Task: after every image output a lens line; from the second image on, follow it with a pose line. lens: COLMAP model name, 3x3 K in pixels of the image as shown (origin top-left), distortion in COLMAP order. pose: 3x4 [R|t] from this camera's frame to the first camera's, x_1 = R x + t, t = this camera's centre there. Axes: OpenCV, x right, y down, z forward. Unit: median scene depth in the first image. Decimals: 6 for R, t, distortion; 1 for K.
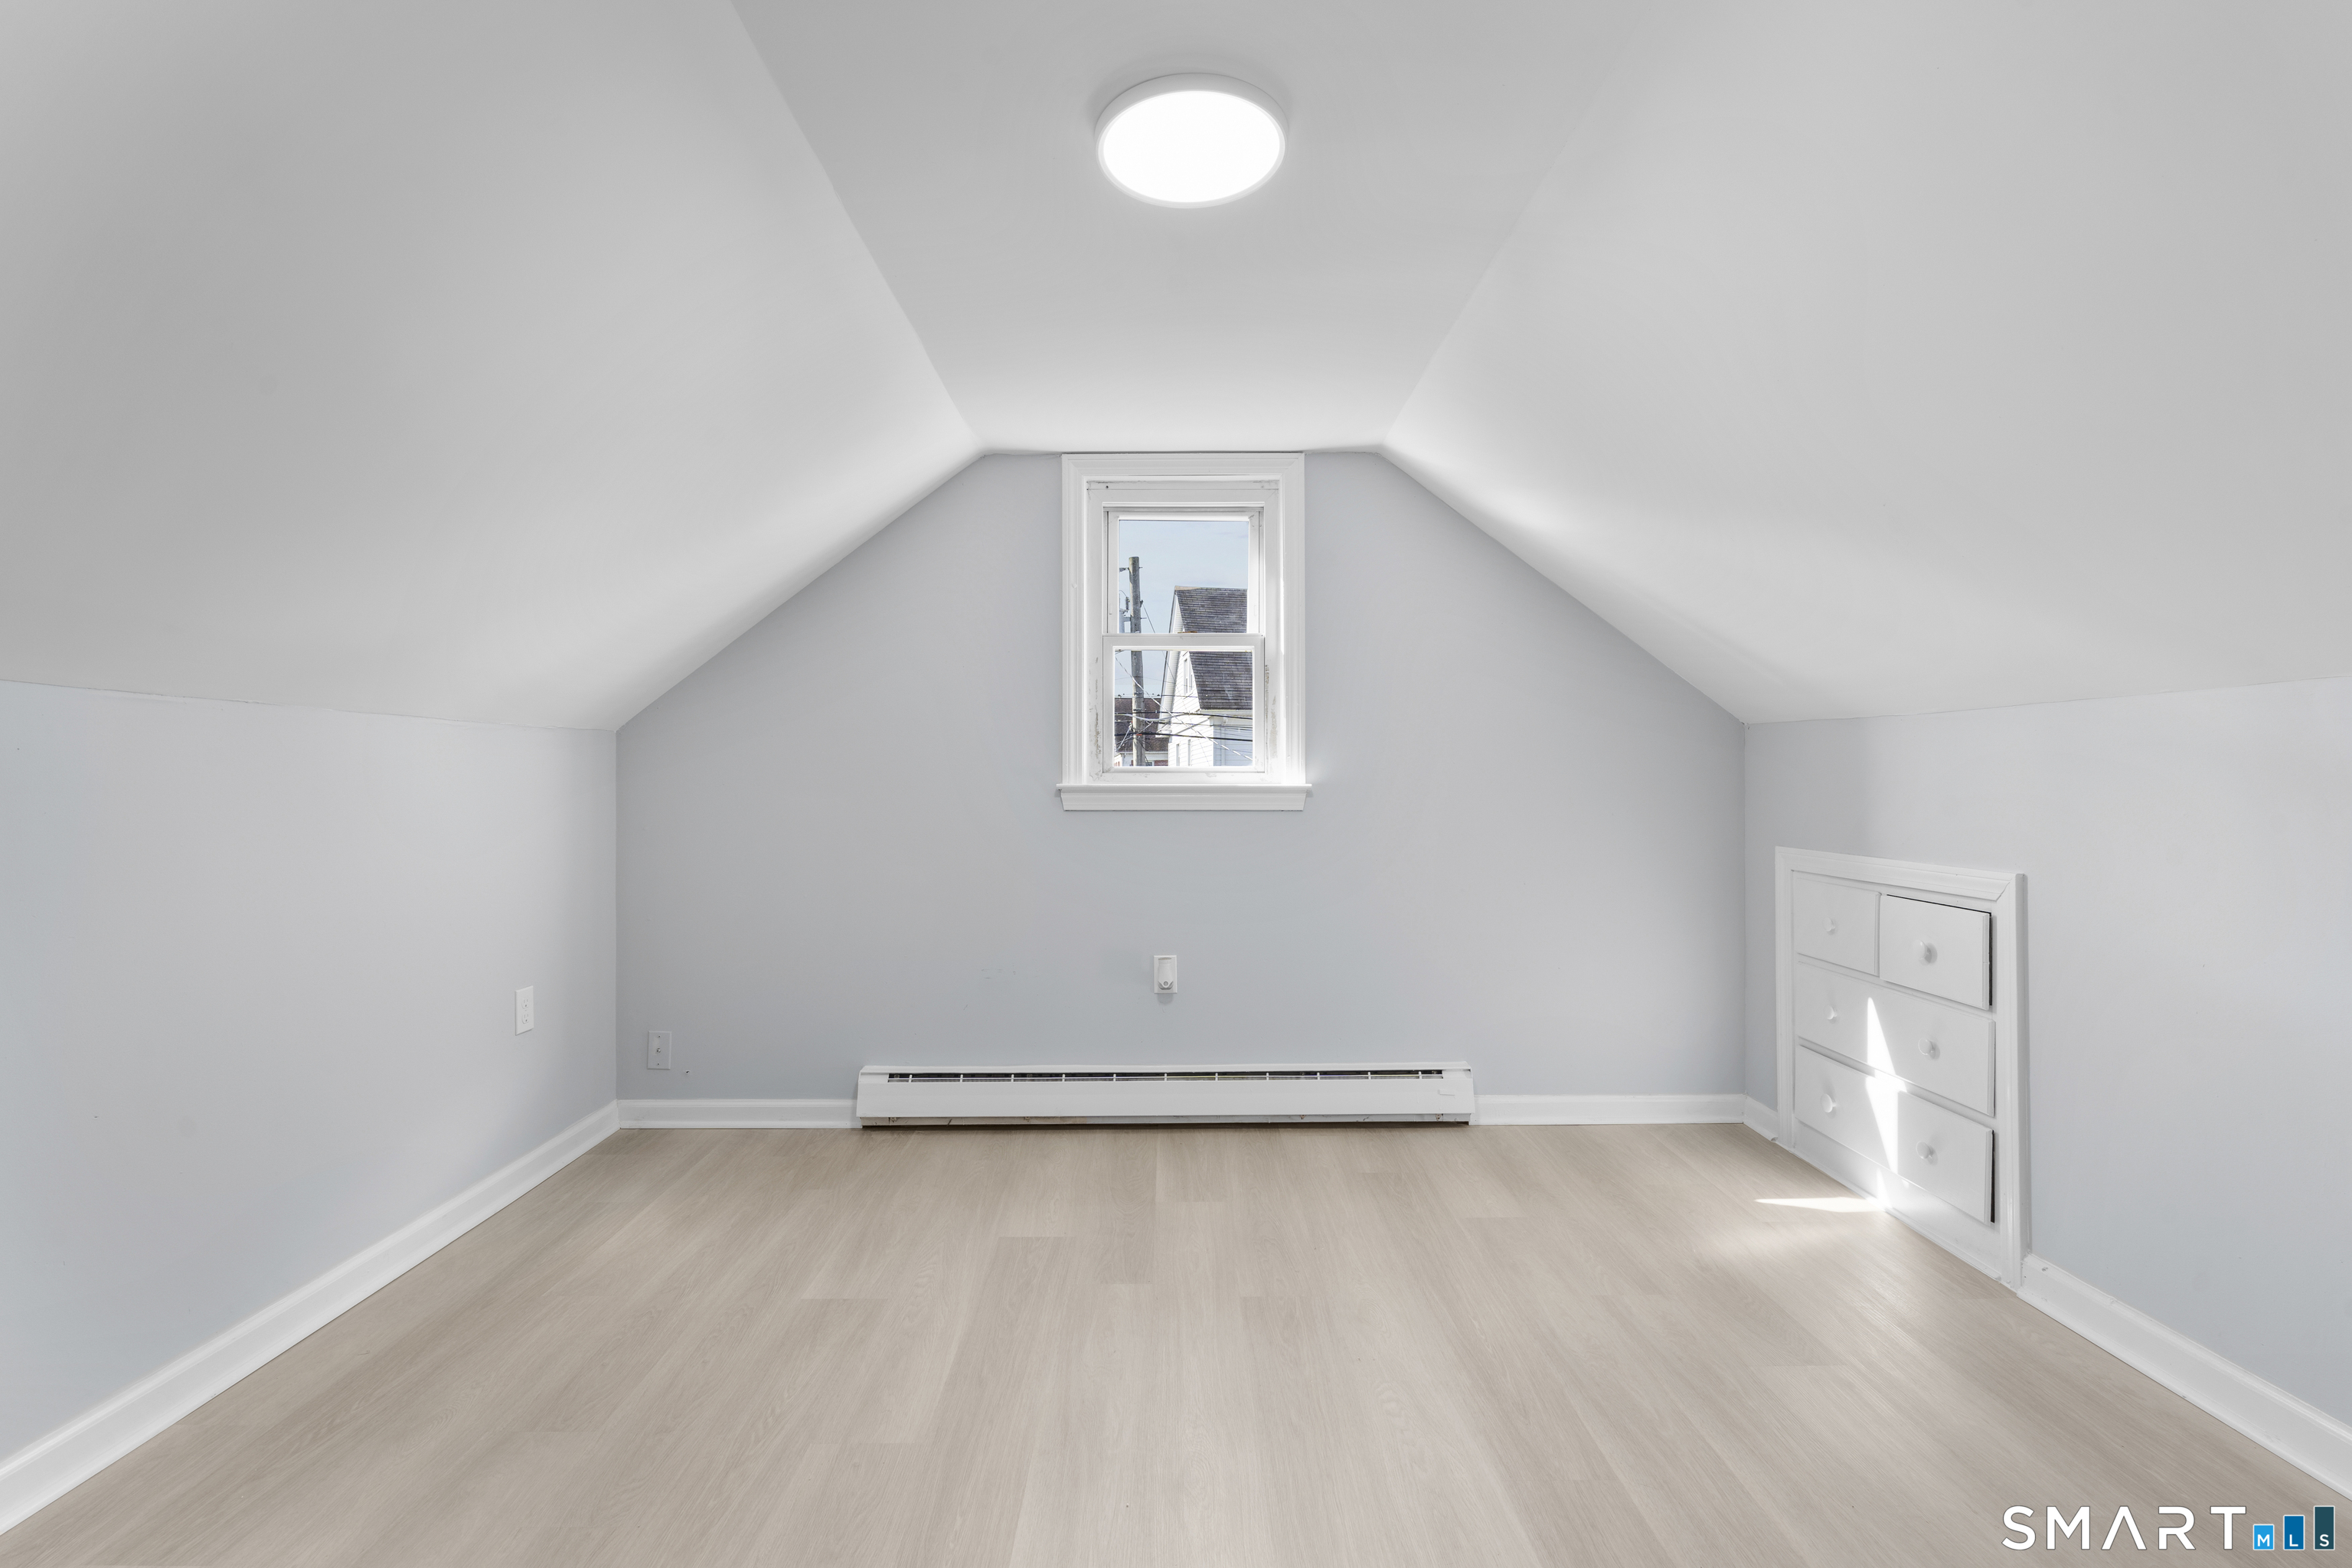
lens RADIAL K [[1060.0, 0, 1179.1], [0, 1060.0, 790.4], [0, 0, 1]] dist [-0.010770, 0.005364]
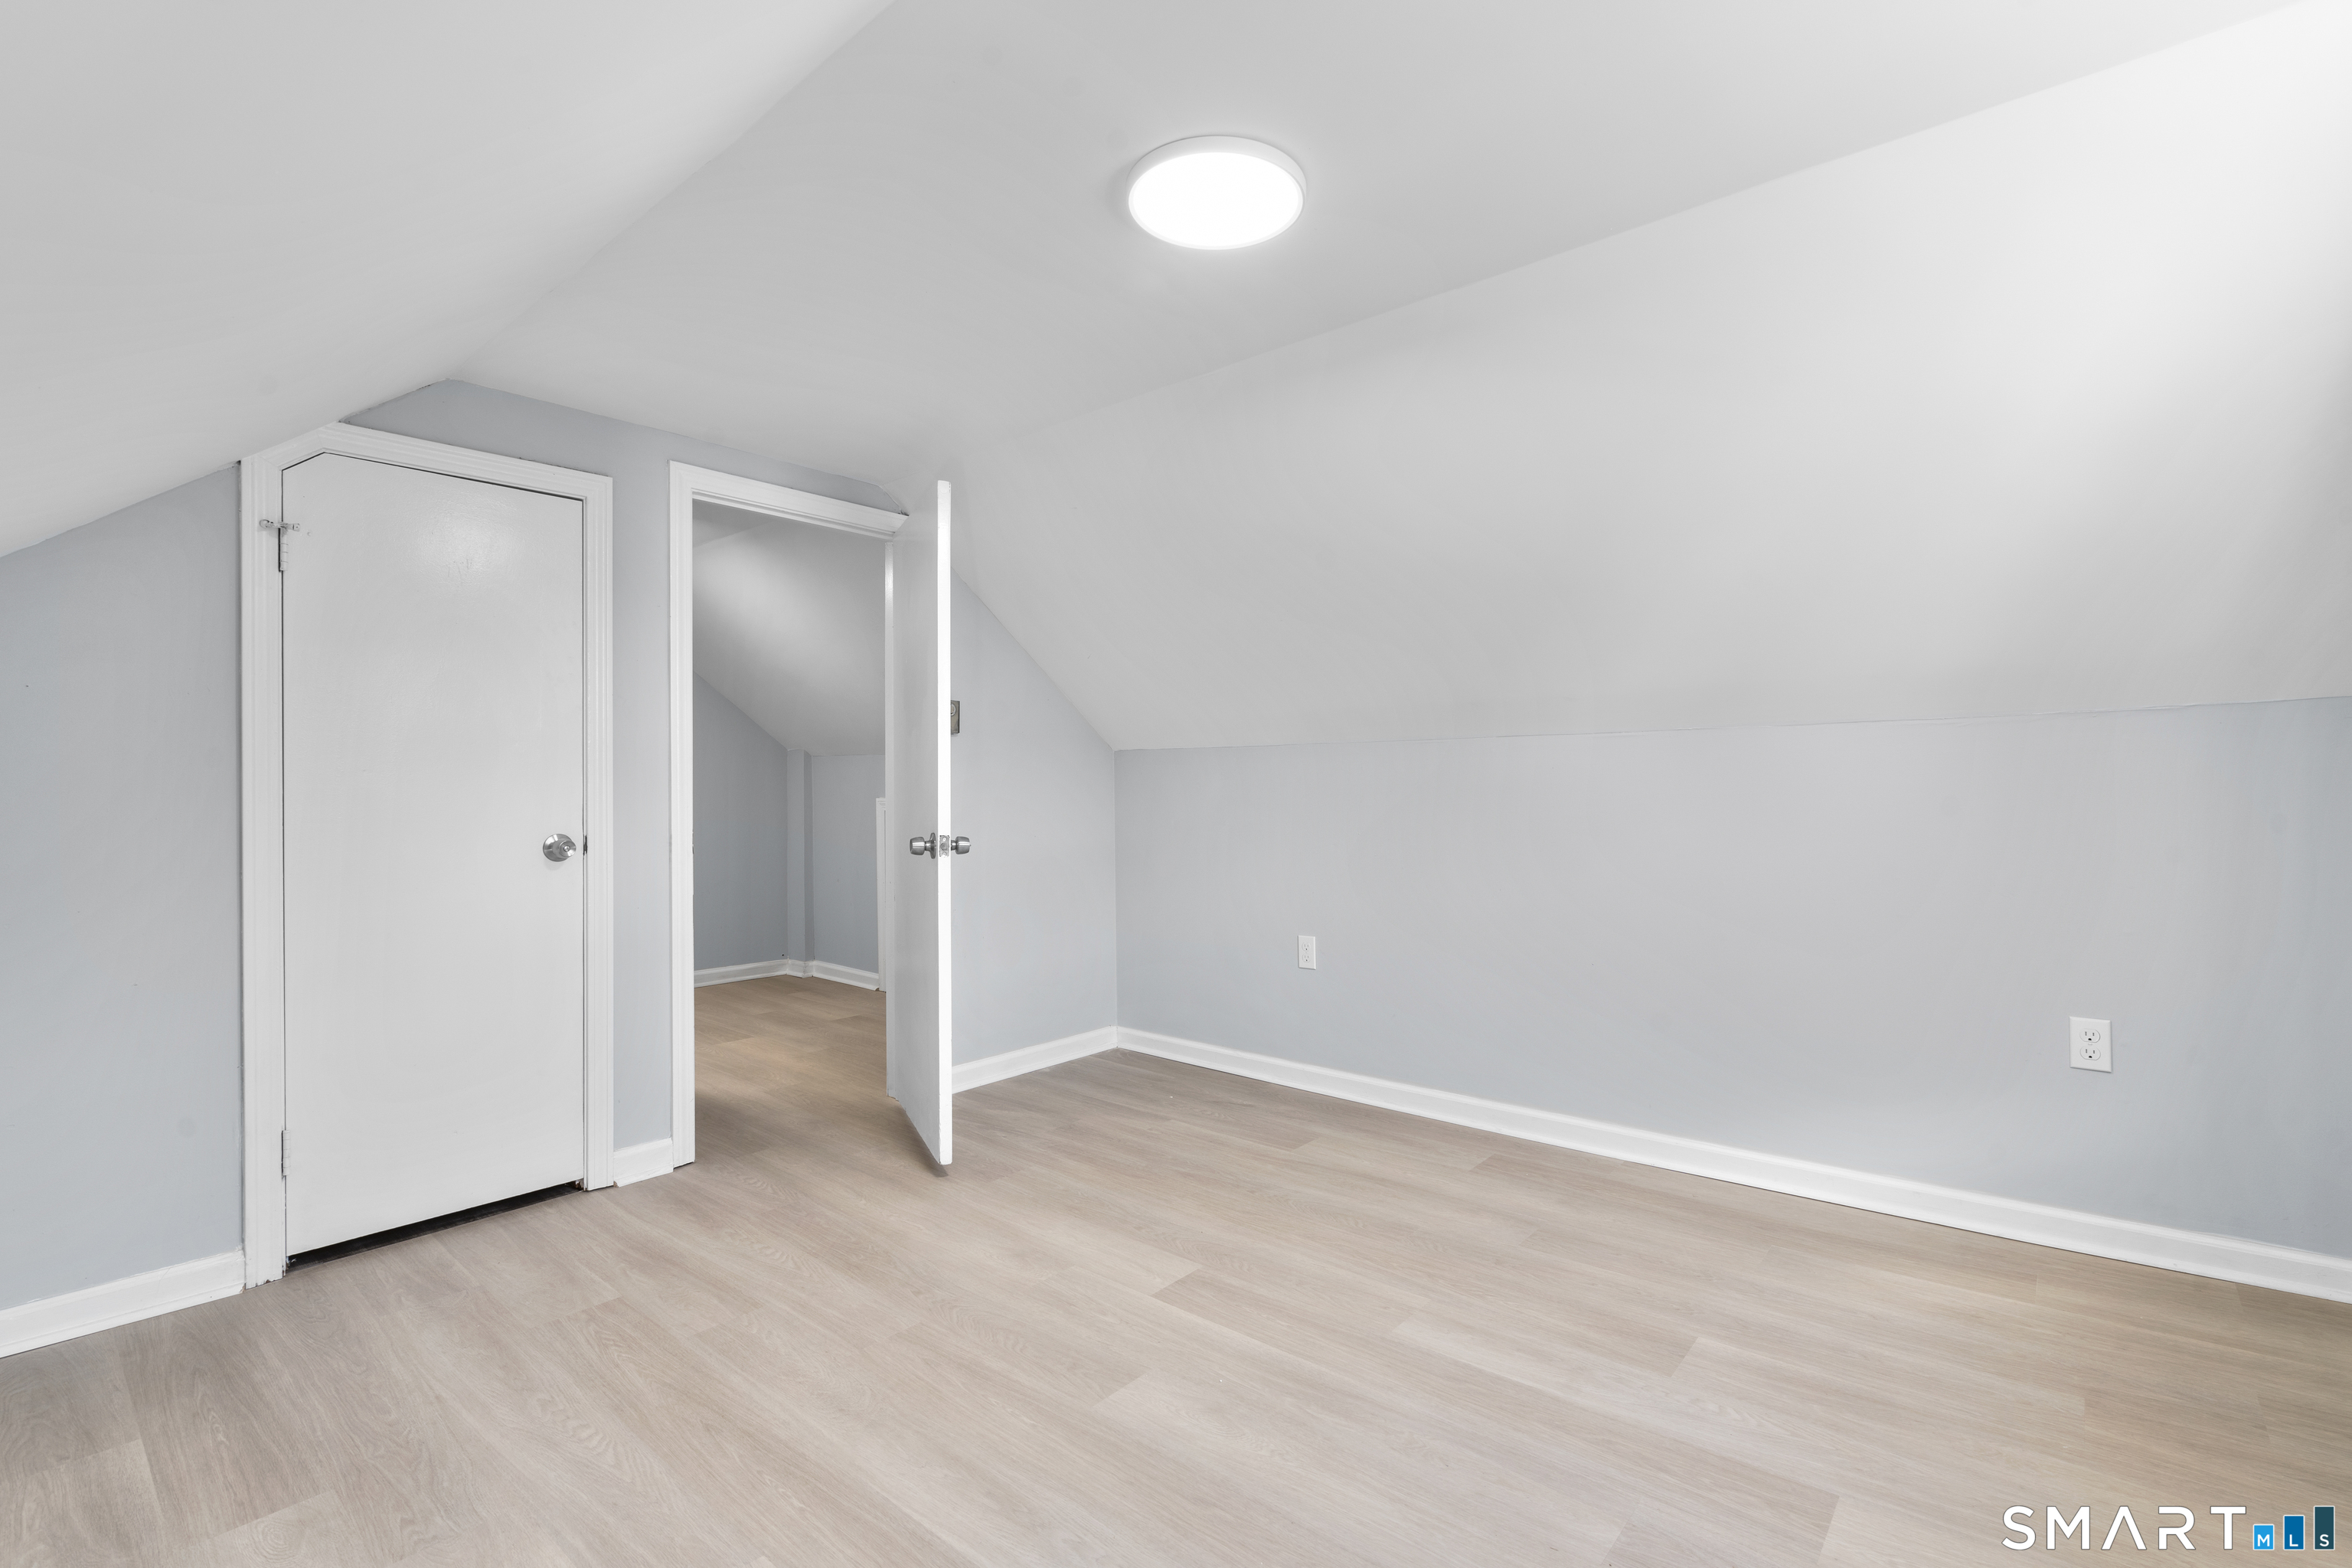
lens RADIAL K [[1060.0, 0, 1179.1], [0, 1060.0, 790.4], [0, 0, 1]] dist [-0.010770, 0.005364]
pose [[-0.656201, 0.010640, -0.754511, 0.621041], [0.008253, 0.999942, 0.006923, -0.013401], [0.754541, -0.001684, -0.656251, 1.218242]]
